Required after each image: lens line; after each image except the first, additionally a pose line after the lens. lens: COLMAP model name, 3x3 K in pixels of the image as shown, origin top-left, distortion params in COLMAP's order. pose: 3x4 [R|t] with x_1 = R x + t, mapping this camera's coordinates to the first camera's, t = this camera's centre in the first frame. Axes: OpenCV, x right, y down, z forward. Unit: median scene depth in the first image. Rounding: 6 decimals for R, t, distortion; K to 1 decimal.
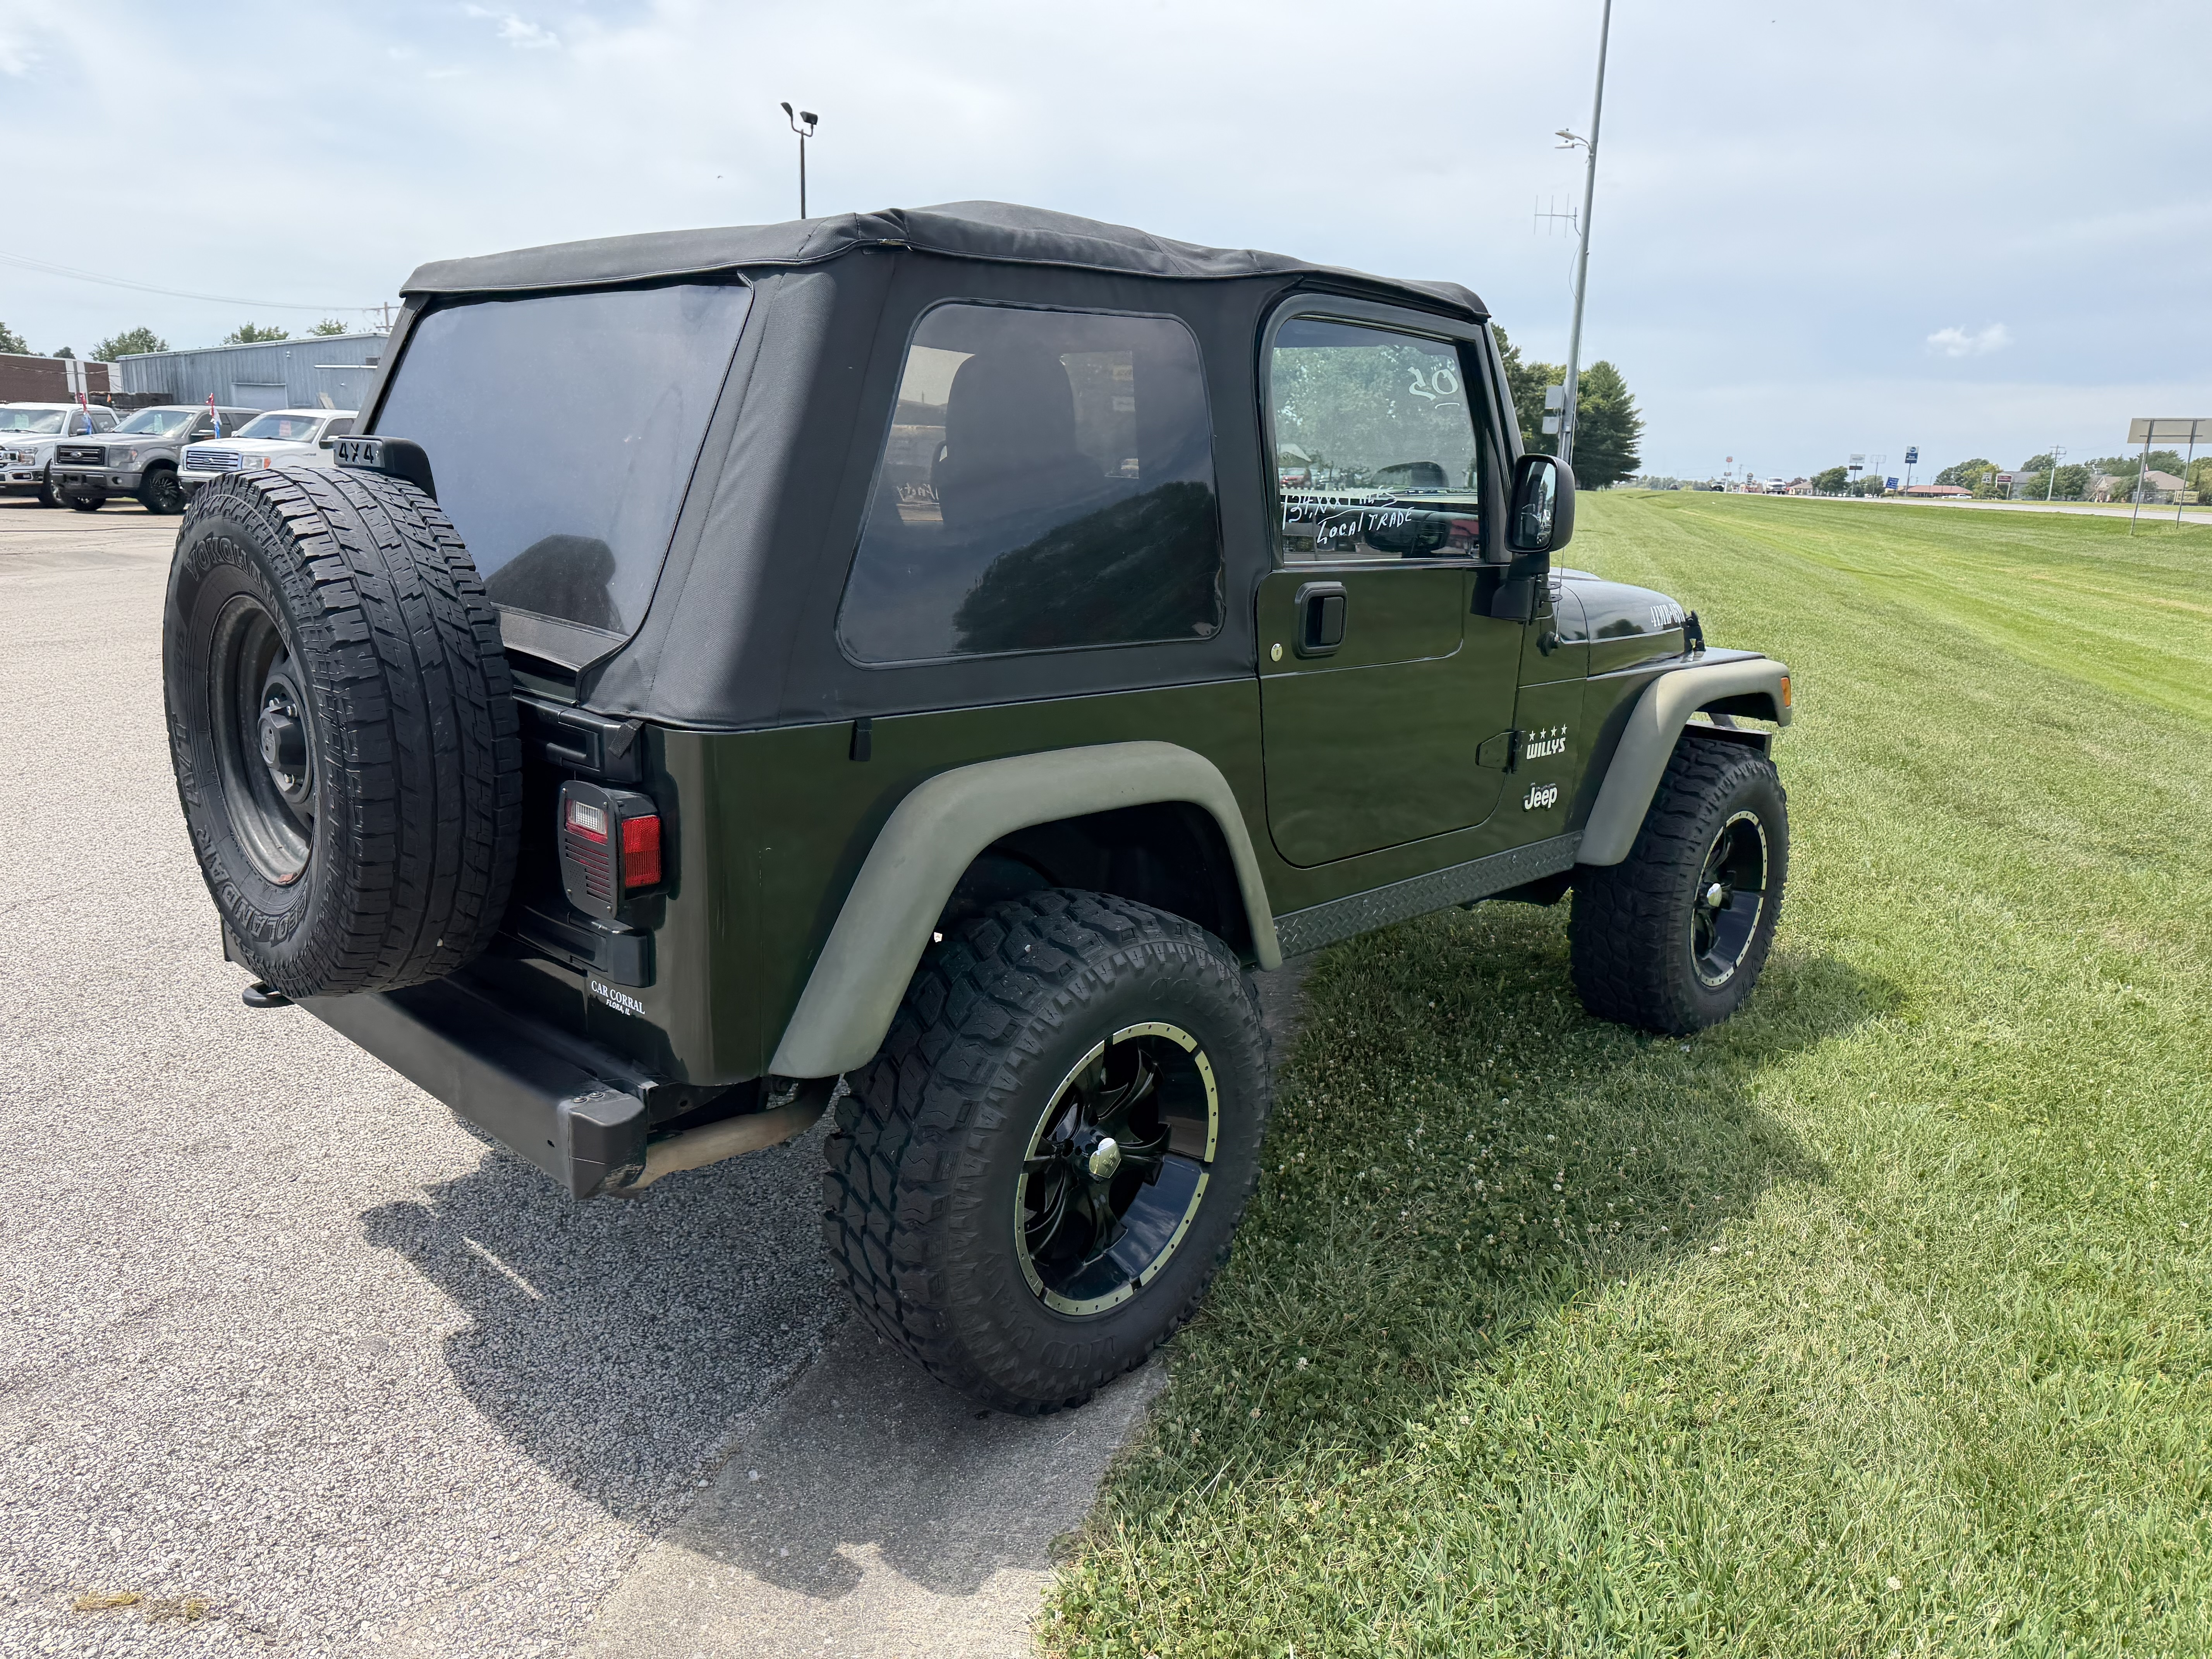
lens RADIAL K [[1593.4, 0, 1113.4], [0, 1593.4, 843.6], [0, 0, 1]] dist [-0.004657, -0.010164]
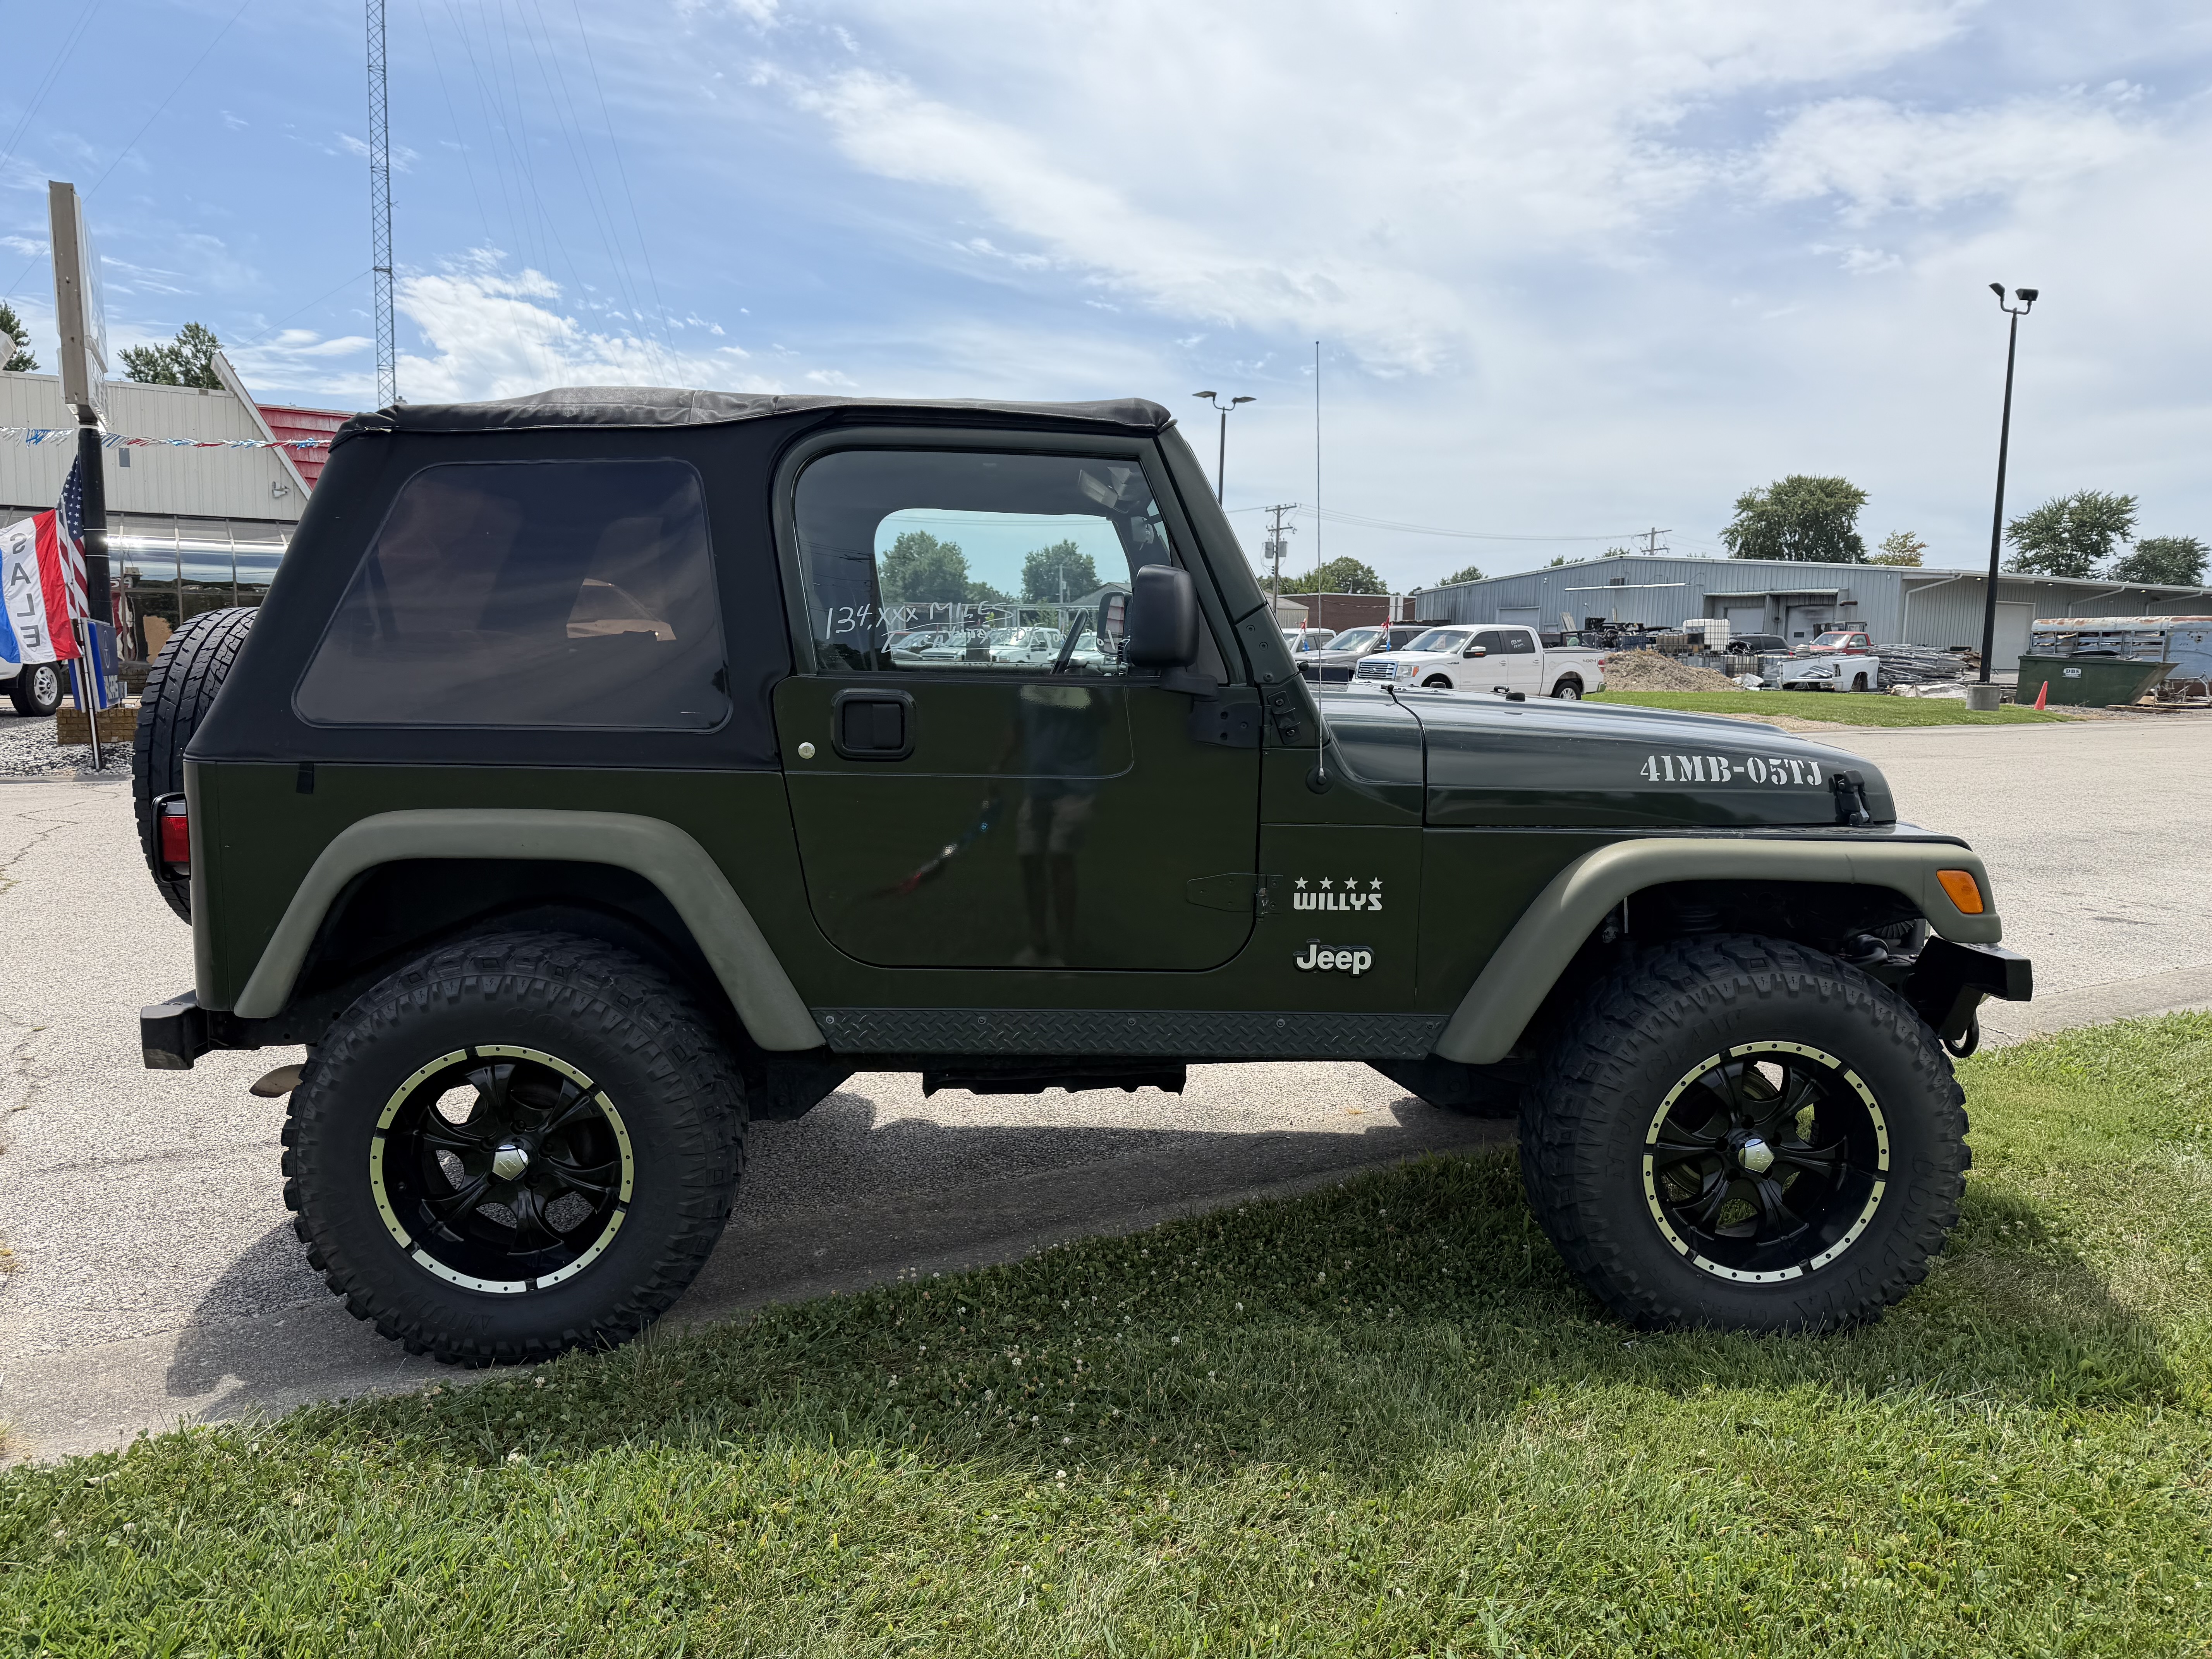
lens RADIAL K [[1592.7, 0, 1123.3], [0, 1592.7, 860.3], [0, 0, 1]] dist [-0.003806, -0.011269]
pose [[0.697307, 0.066066, -0.713722, 0.771952], [-0.153650, 0.986374, -0.058812, -0.014182], [0.700111, 0.150674, 0.697956, 0.319905]]
